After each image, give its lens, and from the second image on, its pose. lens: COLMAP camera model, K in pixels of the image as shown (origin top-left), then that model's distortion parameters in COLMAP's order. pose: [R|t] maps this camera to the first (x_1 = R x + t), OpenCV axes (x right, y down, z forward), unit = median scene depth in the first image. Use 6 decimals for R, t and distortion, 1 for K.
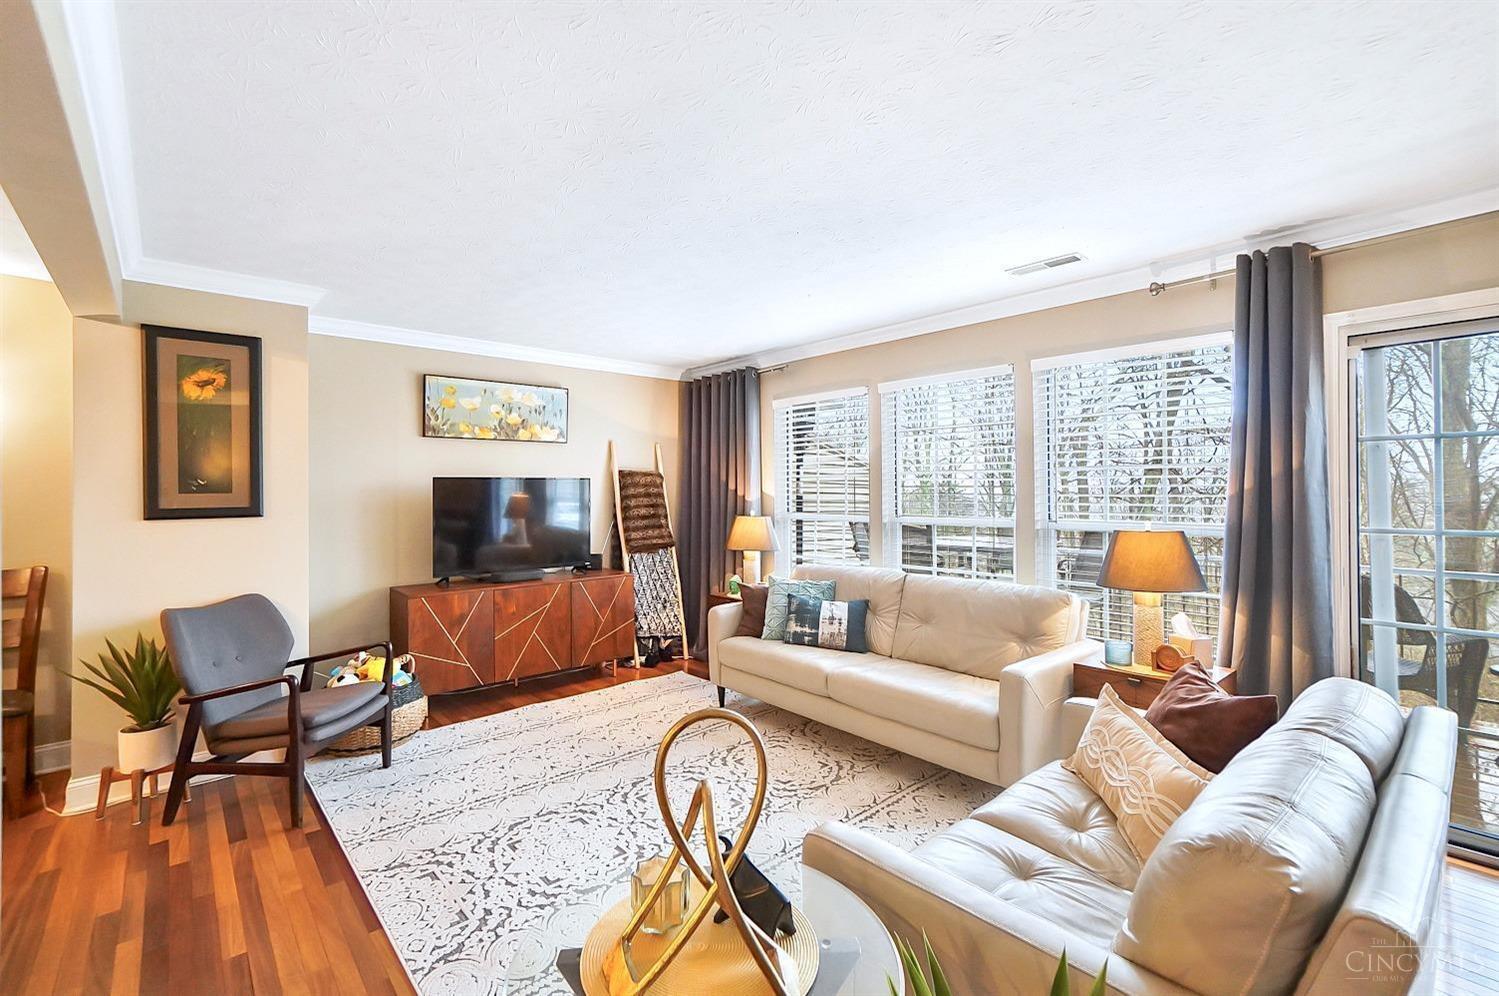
lens RADIAL K [[654.5, 0, 738.2], [0, 654.5, 489.1], [0, 0, 1]] dist [-0.024801, 0.021816]
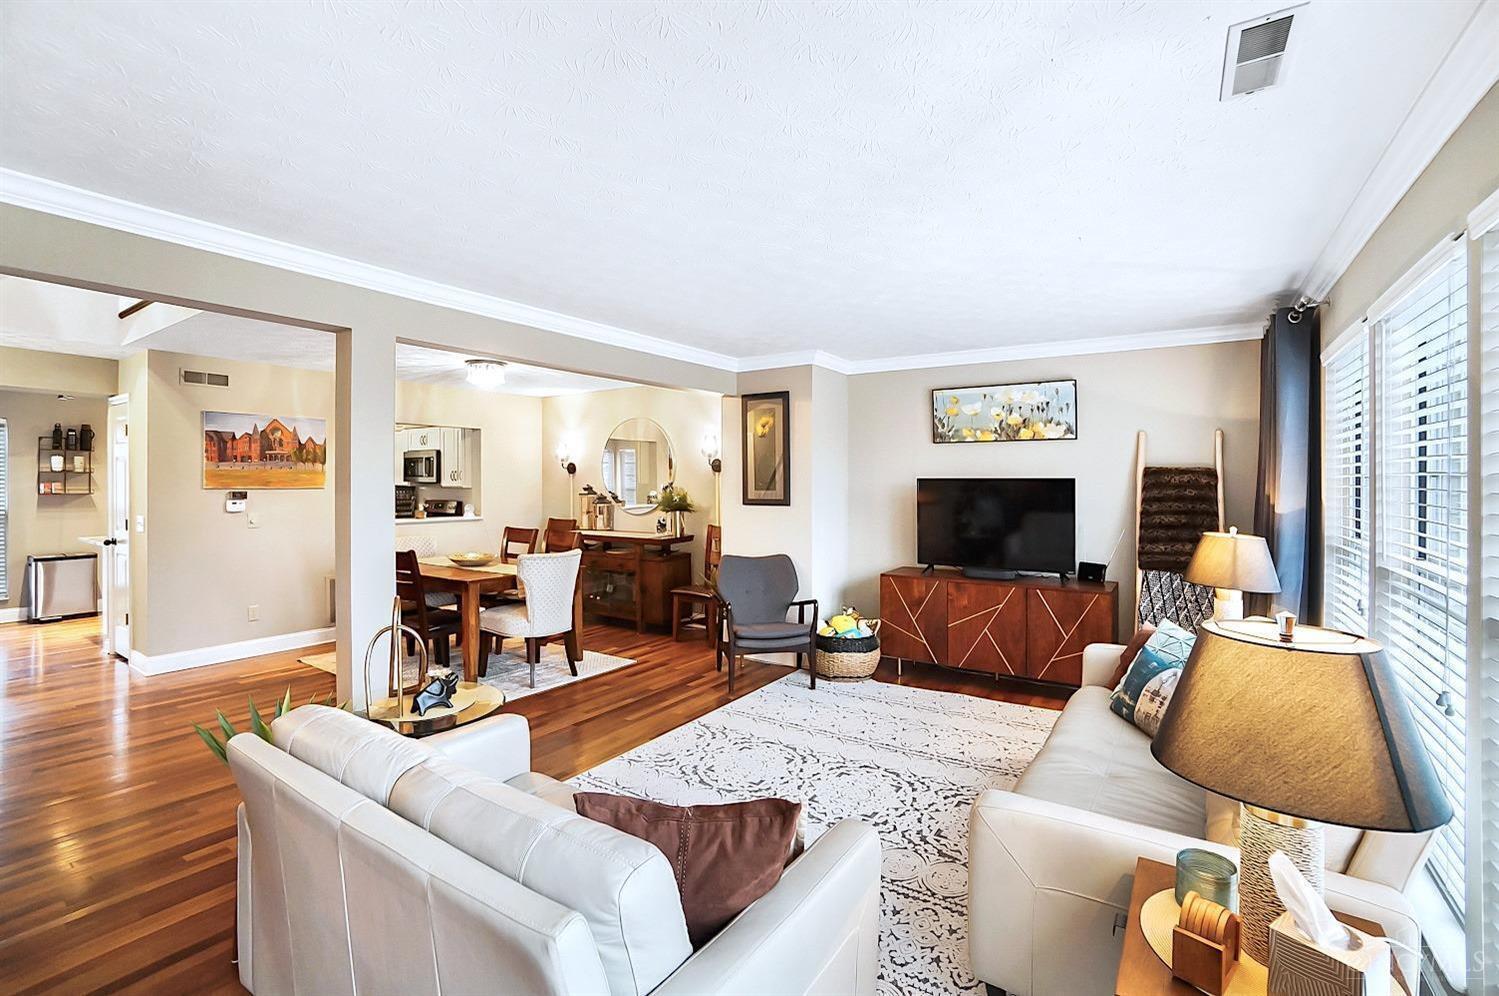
lens RADIAL K [[676.1, 0, 743.1], [0, 676.1, 475.4], [0, 0, 1]] dist [-0.069177, 0.025380]
pose [[0.257130, 0.001934, -0.966375, 0.627136], [0.002284, 0.999994, 0.002610, -0.027648], [0.966374, -0.002879, 0.257124, 0.374656]]
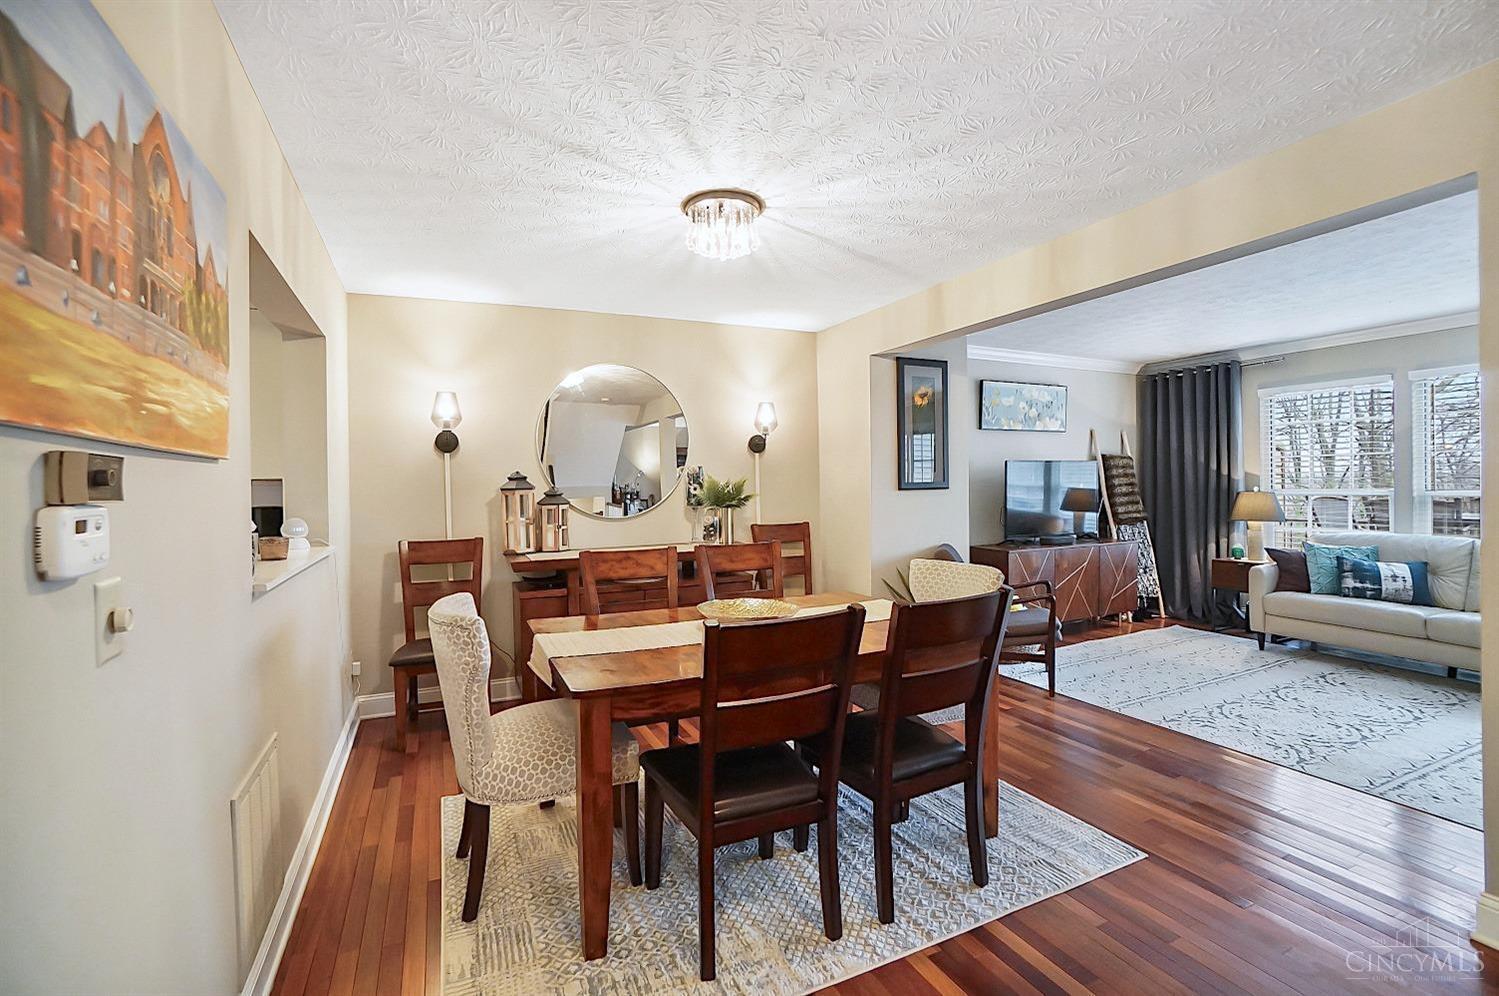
lens RADIAL K [[667.4, 0, 739.6], [0, 667.4, 489.0], [0, 0, 1]] dist [-0.067231, 0.024291]
pose [[0.958267, -0.003781, -0.285849, -0.592749], [0.008455, 0.999850, 0.015119, 0.012928], [0.285749, -0.016905, 0.958155, -0.387014]]
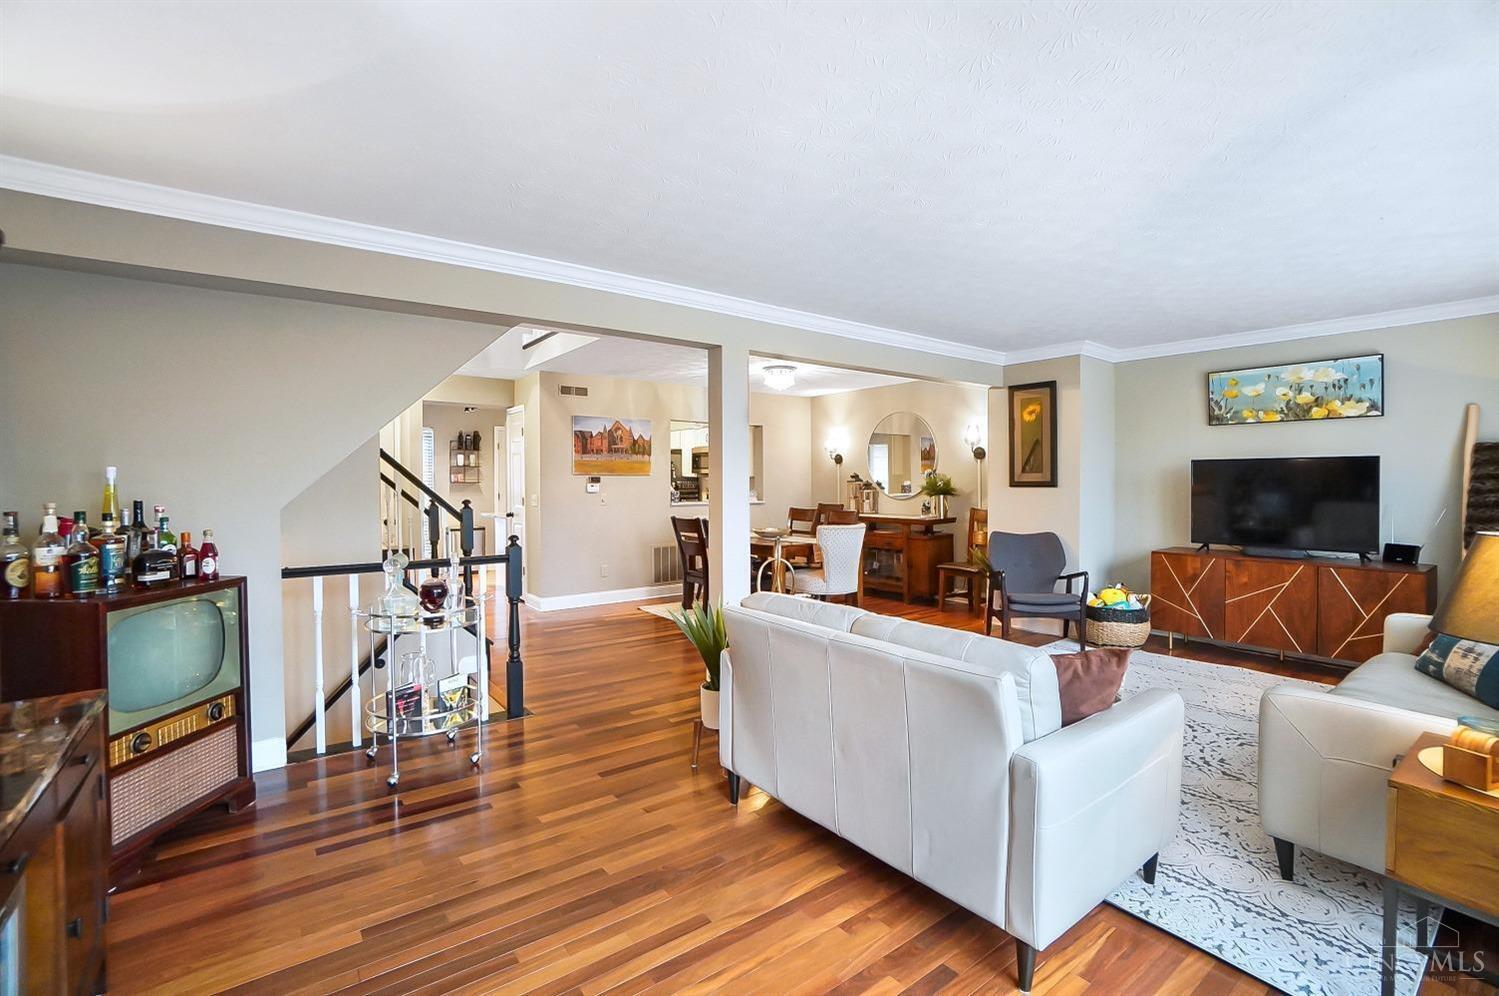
lens RADIAL K [[667.4, 0, 739.6], [0, 667.4, 489.0], [0, 0, 1]] dist [-0.067231, 0.024291]
pose [[-0.075894, 0.021495, -0.996884, 0.799494], [0.008455, 0.999746, 0.020913, 0.003443], [0.997080, -0.006841, -0.076056, 0.246337]]
